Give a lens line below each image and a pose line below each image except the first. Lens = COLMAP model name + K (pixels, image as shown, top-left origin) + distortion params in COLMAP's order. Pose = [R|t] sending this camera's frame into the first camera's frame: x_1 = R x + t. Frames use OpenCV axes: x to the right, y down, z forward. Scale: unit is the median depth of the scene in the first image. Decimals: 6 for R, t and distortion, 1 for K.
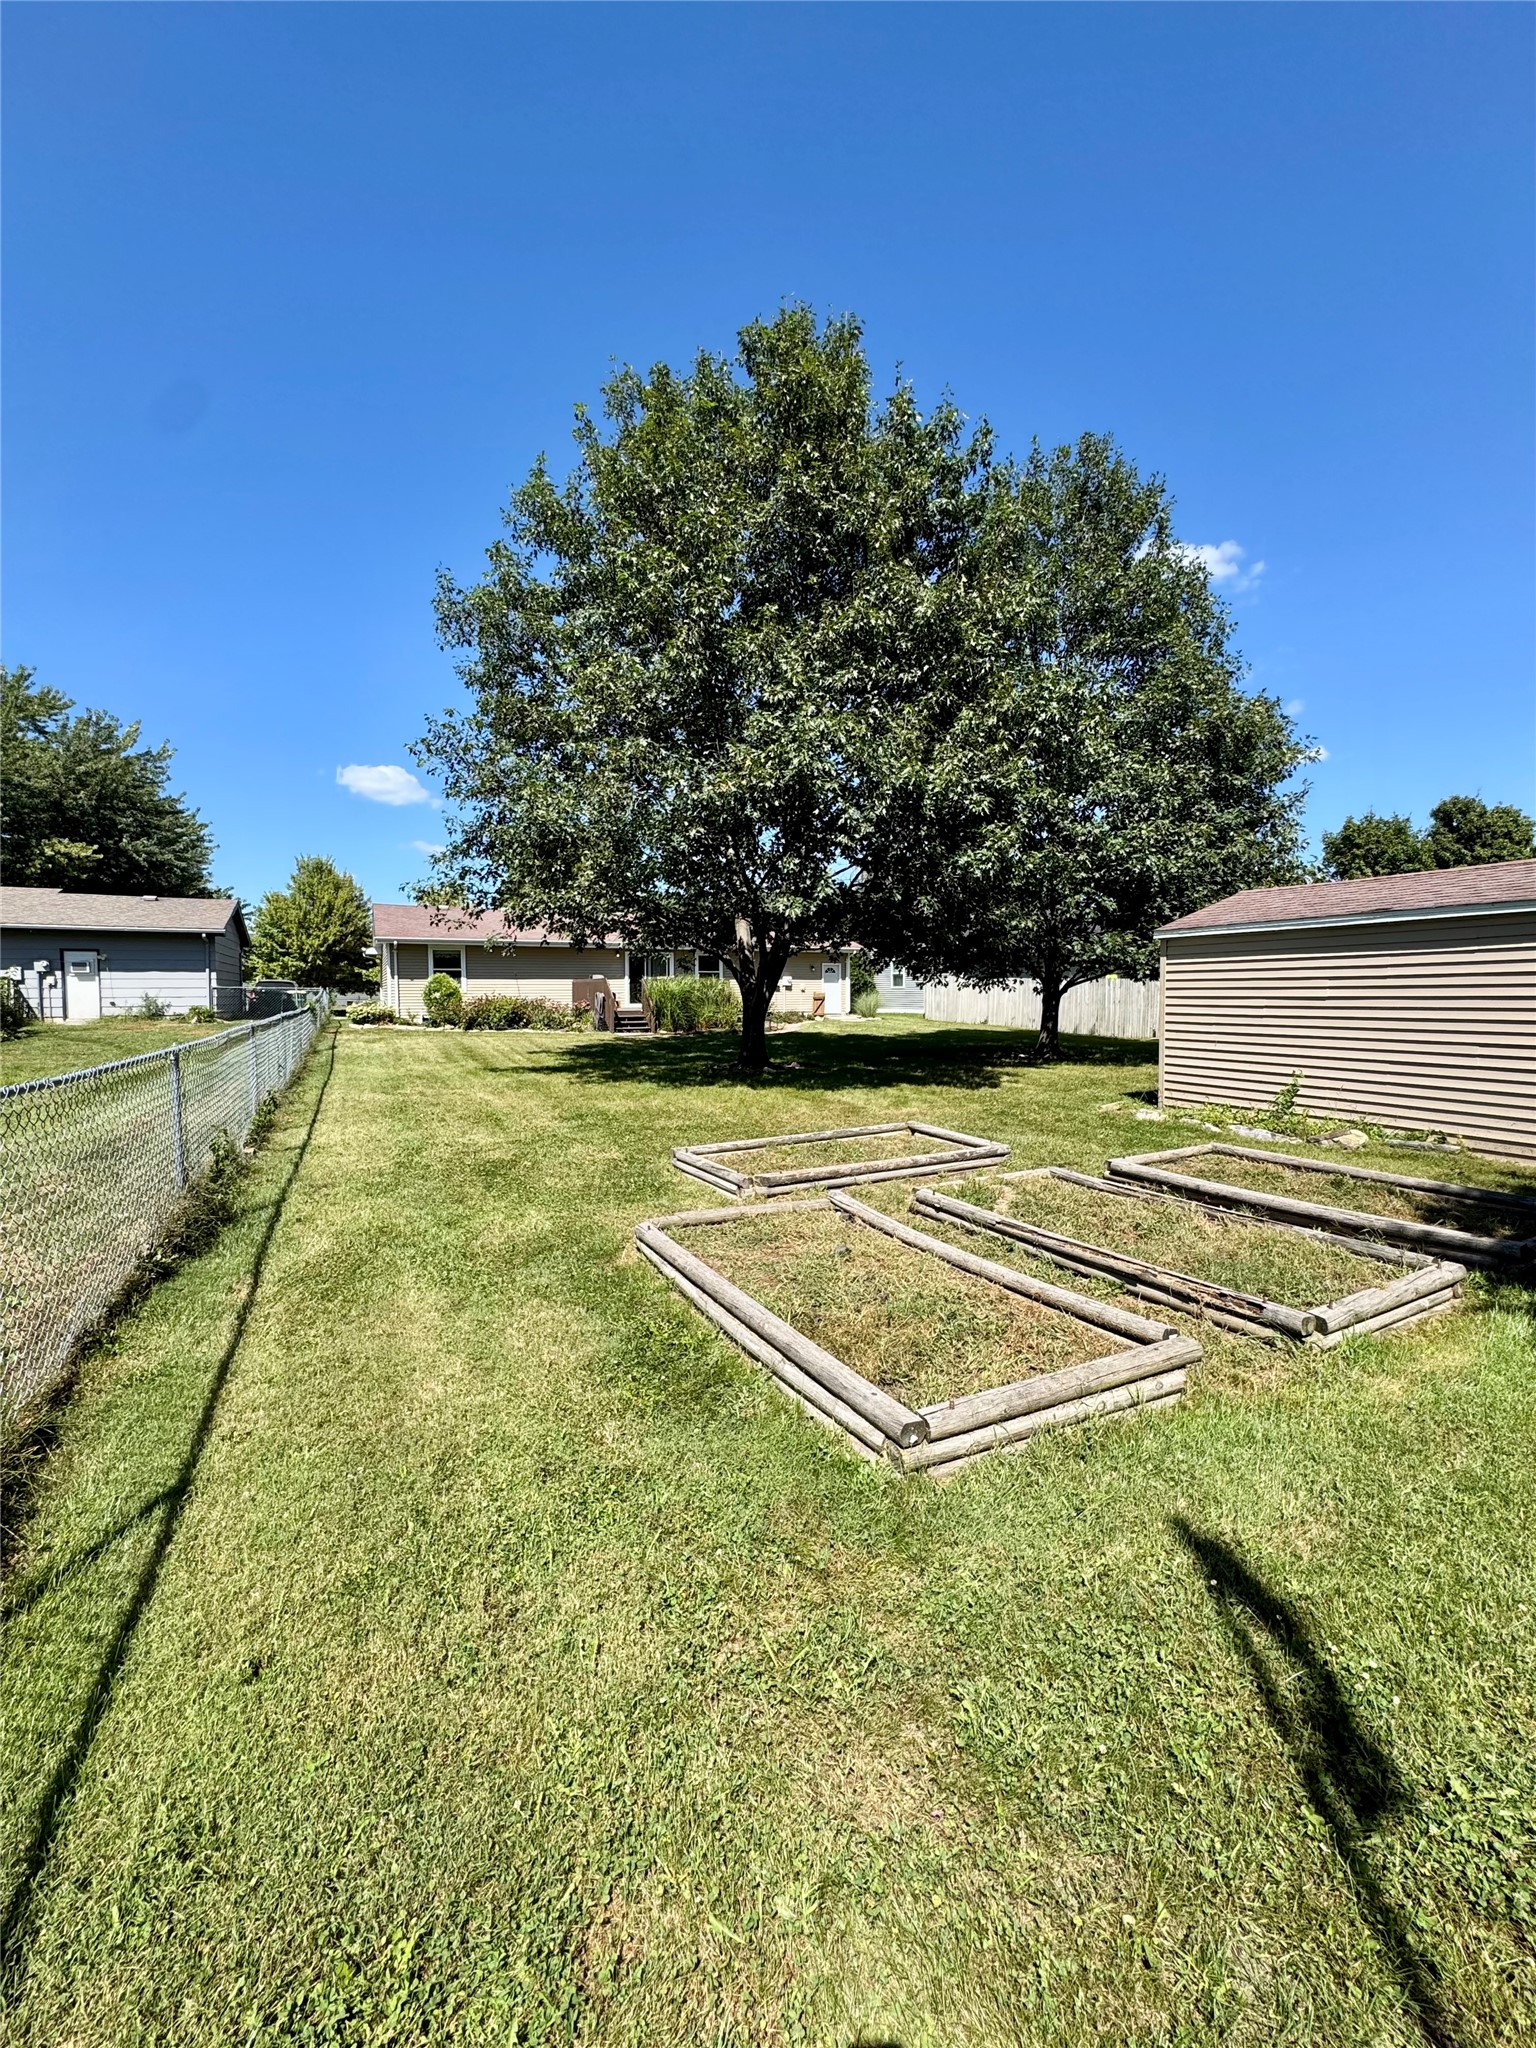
lens RADIAL K [[818.0, 0, 767.9], [0, 818.0, 1027.6], [0, 0, 1]] dist [-0.004150, 0.001260]
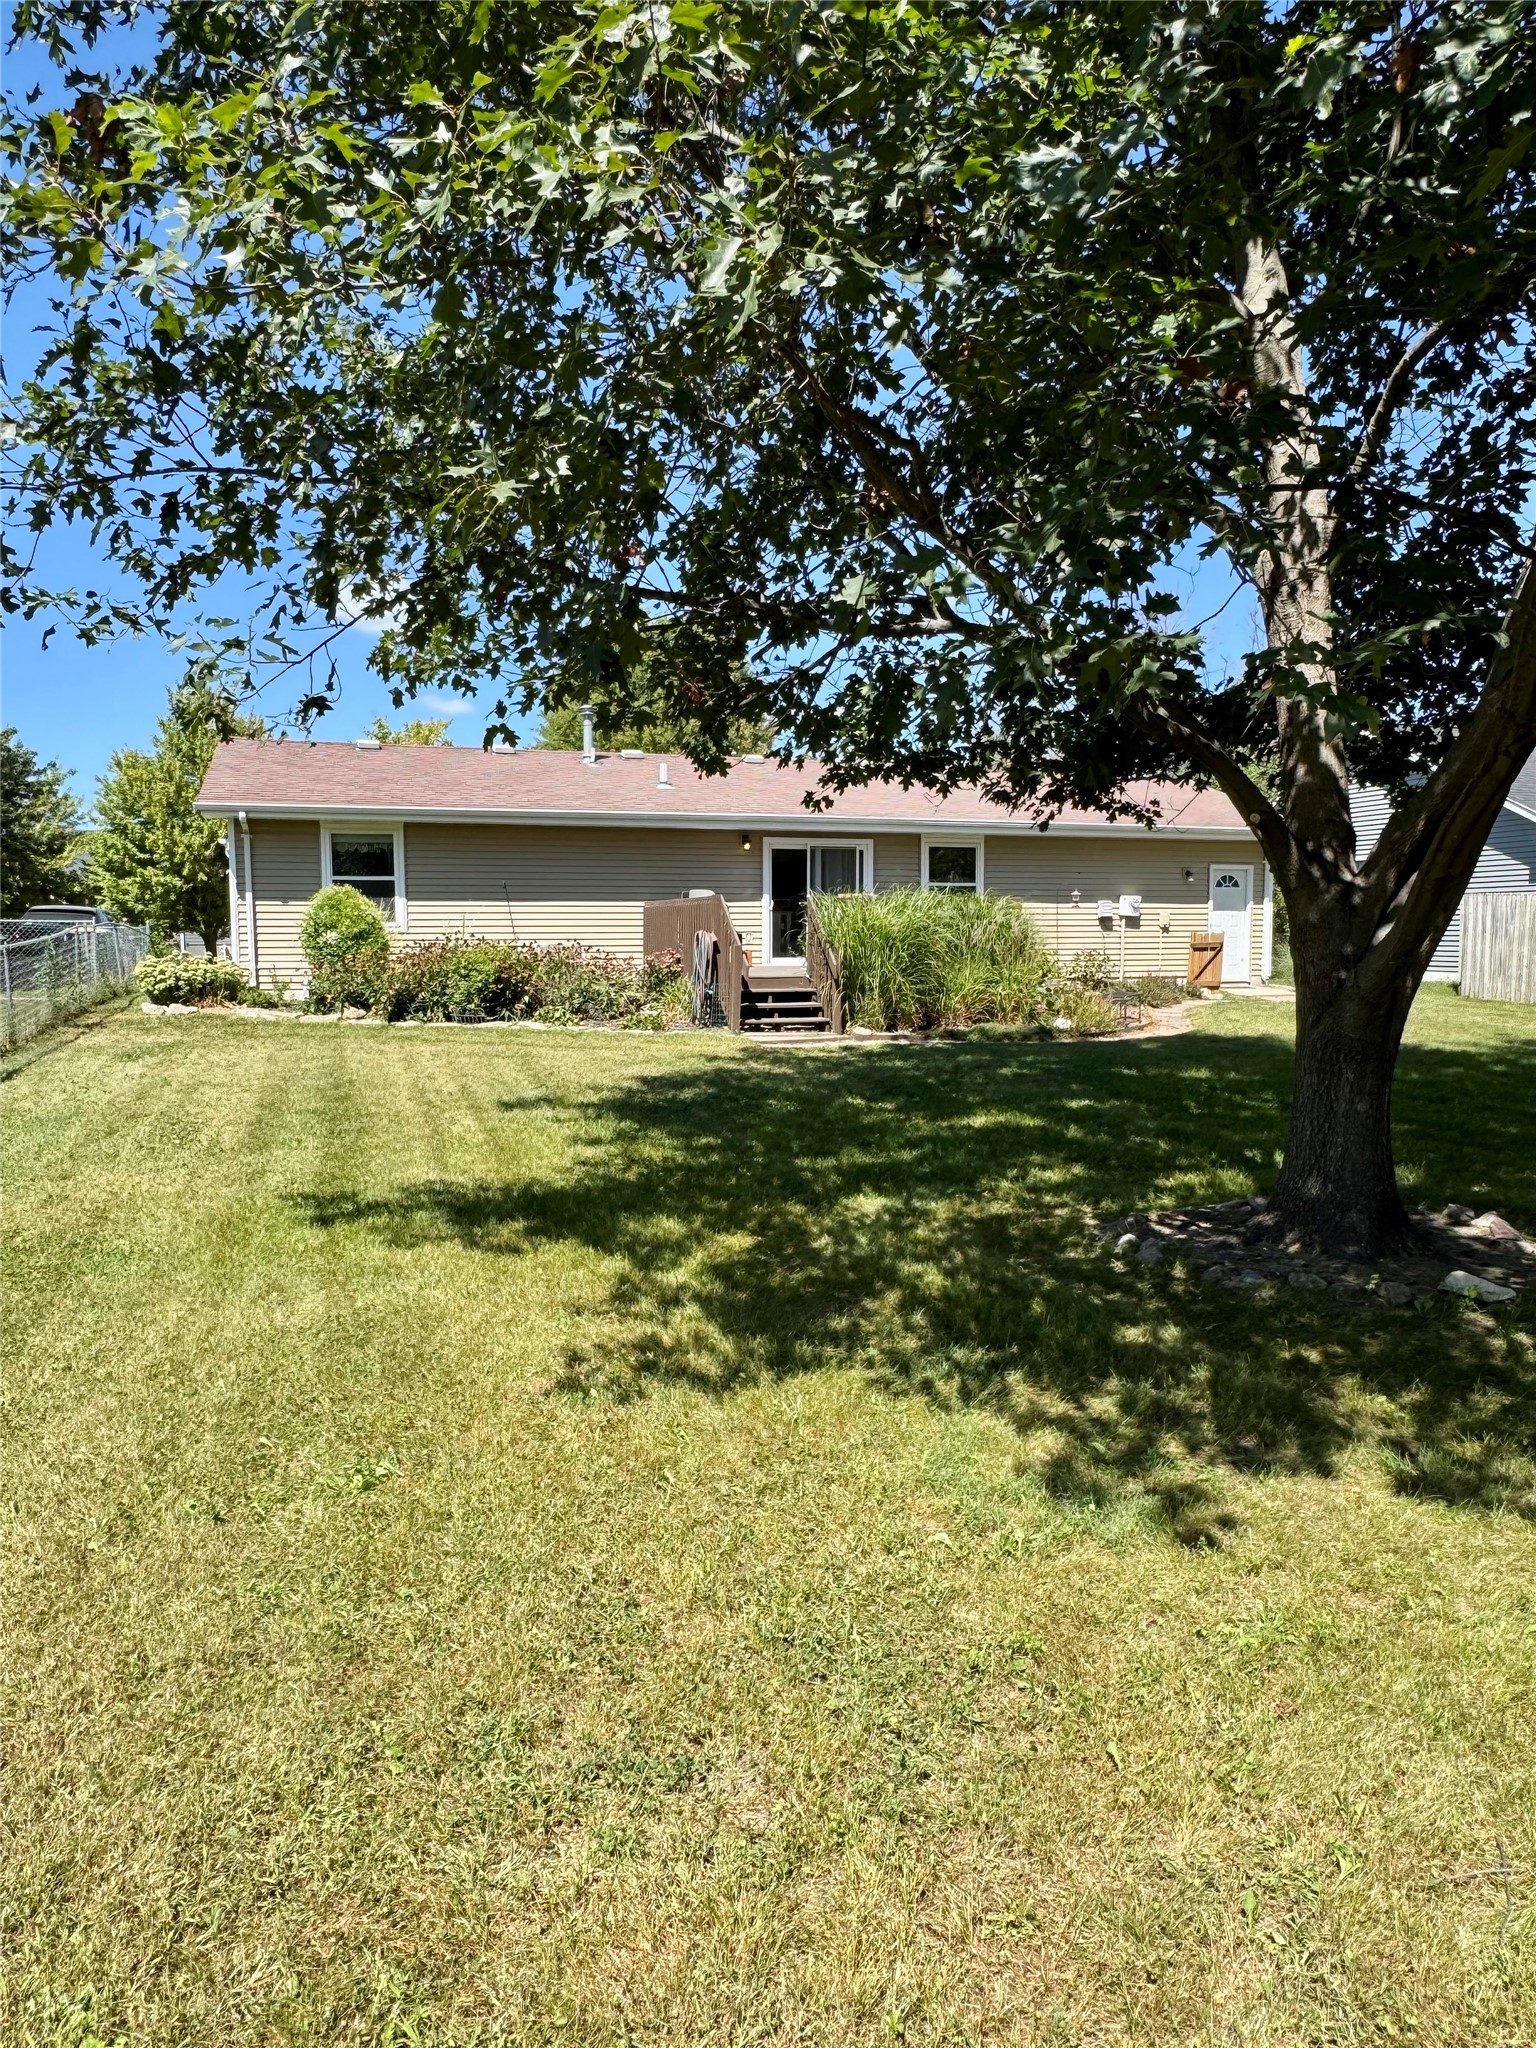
lens RADIAL K [[1311.5, 0, 766.3], [0, 1311.5, 1024.7], [0, 0, 1]] dist [0.001251, -0.000022]
pose [[0.987962, 0.011963, -0.154236, -0.071621], [-0.007935, 0.999612, 0.026705, -0.013606], [0.154495, -0.025160, 0.987673, 0.344091]]
